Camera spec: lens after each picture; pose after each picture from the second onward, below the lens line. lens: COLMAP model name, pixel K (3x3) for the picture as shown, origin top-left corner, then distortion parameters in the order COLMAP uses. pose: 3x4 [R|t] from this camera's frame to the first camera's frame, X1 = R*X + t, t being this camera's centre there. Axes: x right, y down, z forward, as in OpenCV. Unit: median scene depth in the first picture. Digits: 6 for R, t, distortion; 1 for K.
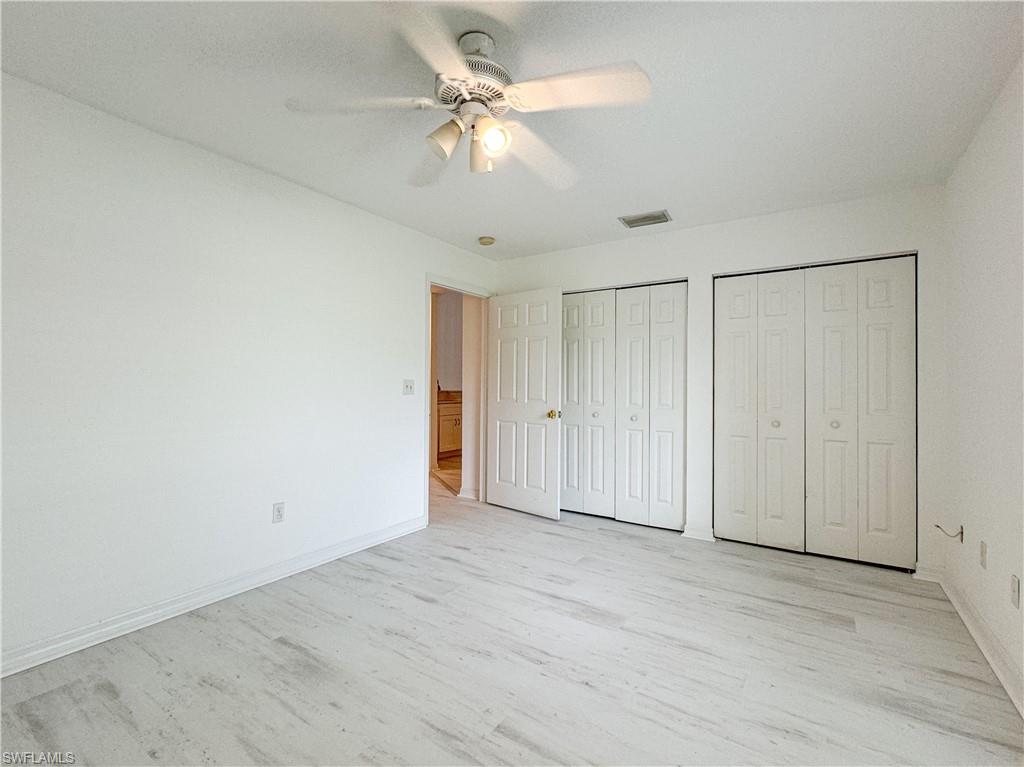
lens RADIAL K [[476.6, 0, 515.1], [0, 476.6, 382.7], [0, 0, 1]] dist [-0.001949, 0.000054]
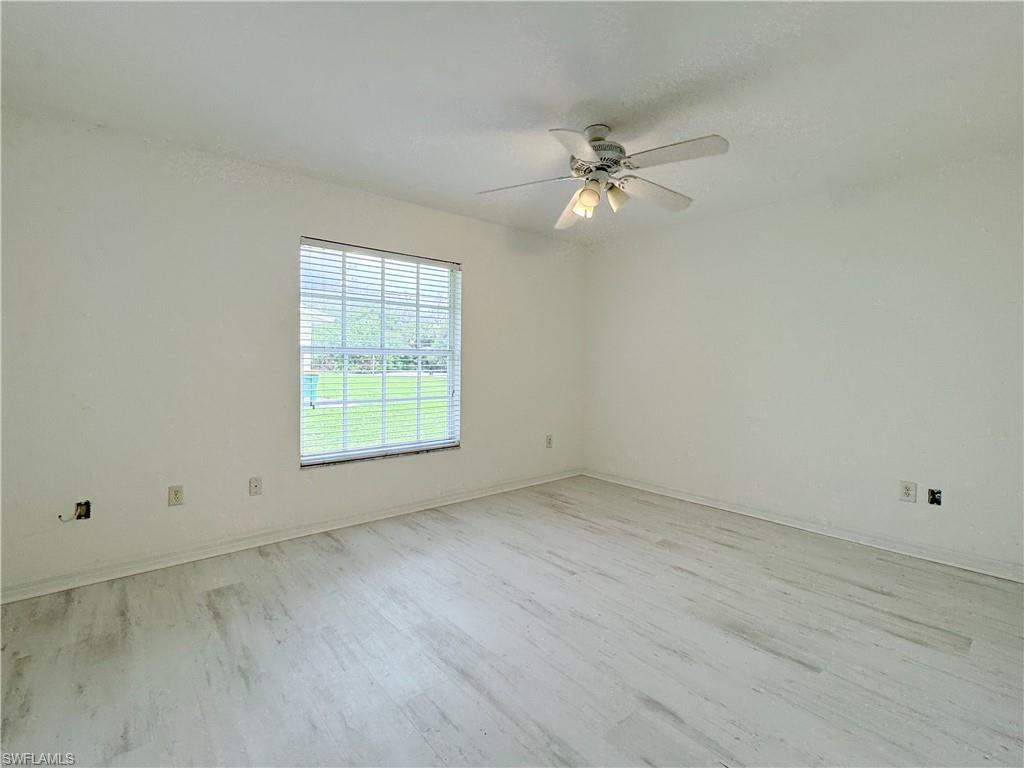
lens RADIAL K [[448.2, 0, 514.0], [0, 448.2, 384.3], [0, 0, 1]] dist [-0.002705, 0.000378]
pose [[-0.962217, -0.029596, 0.270670, -0.129070], [-0.018617, 0.998900, 0.043043, 0.003326], [-0.271646, 0.036377, -0.961709, 1.389888]]
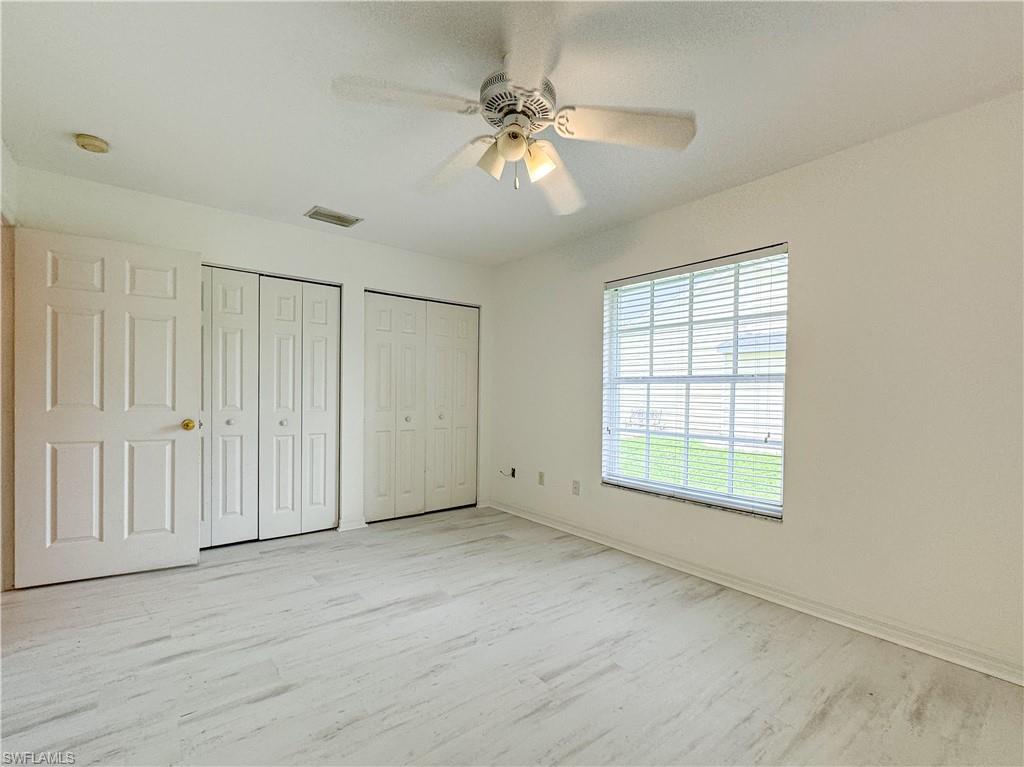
lens RADIAL K [[468.9, 0, 519.2], [0, 468.9, 400.6], [0, 0, 1]] dist [-0.002616, -0.000074]
pose [[0.285888, -0.017267, 0.958108, -0.633231], [-0.018027, 0.999564, 0.023393, 0.004025], [-0.958094, -0.023960, 0.285452, 0.407691]]
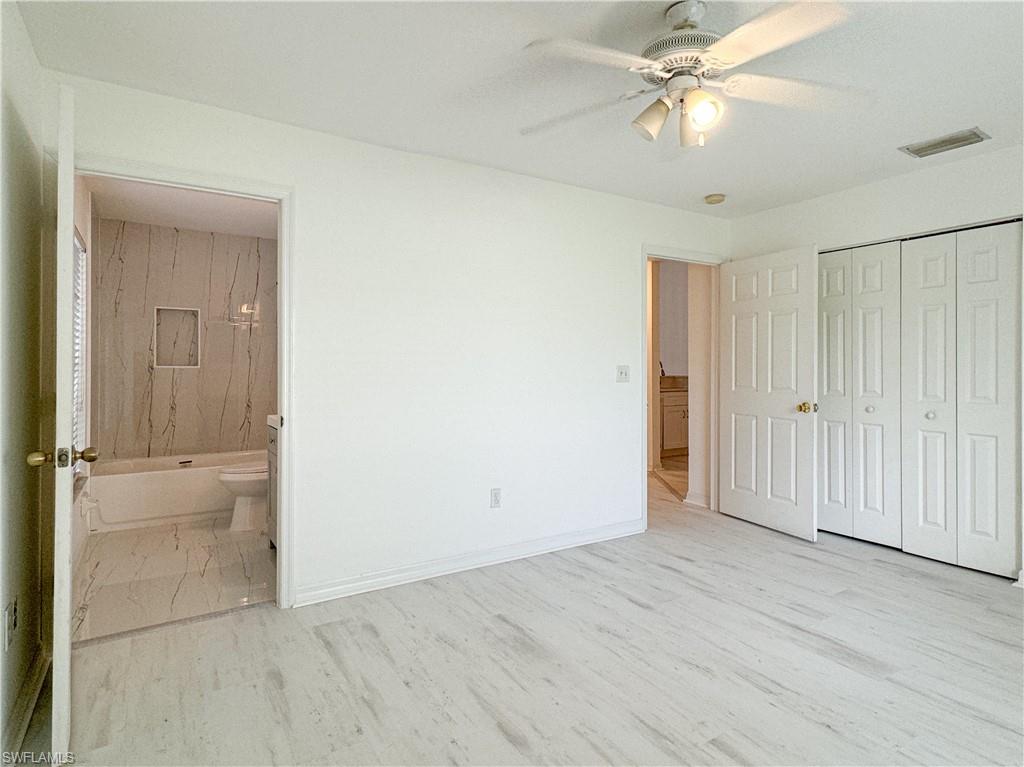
lens RADIAL K [[583.2, 0, 507.0], [0, 583.2, 368.3], [0, 0, 1]] dist [0.018300, 0.000941]
pose [[0.909191, -0.006309, -0.416332, 0.045356], [0.008903, 0.999951, 0.004288, -0.009600], [0.416284, -0.007605, 0.909203, -0.119307]]
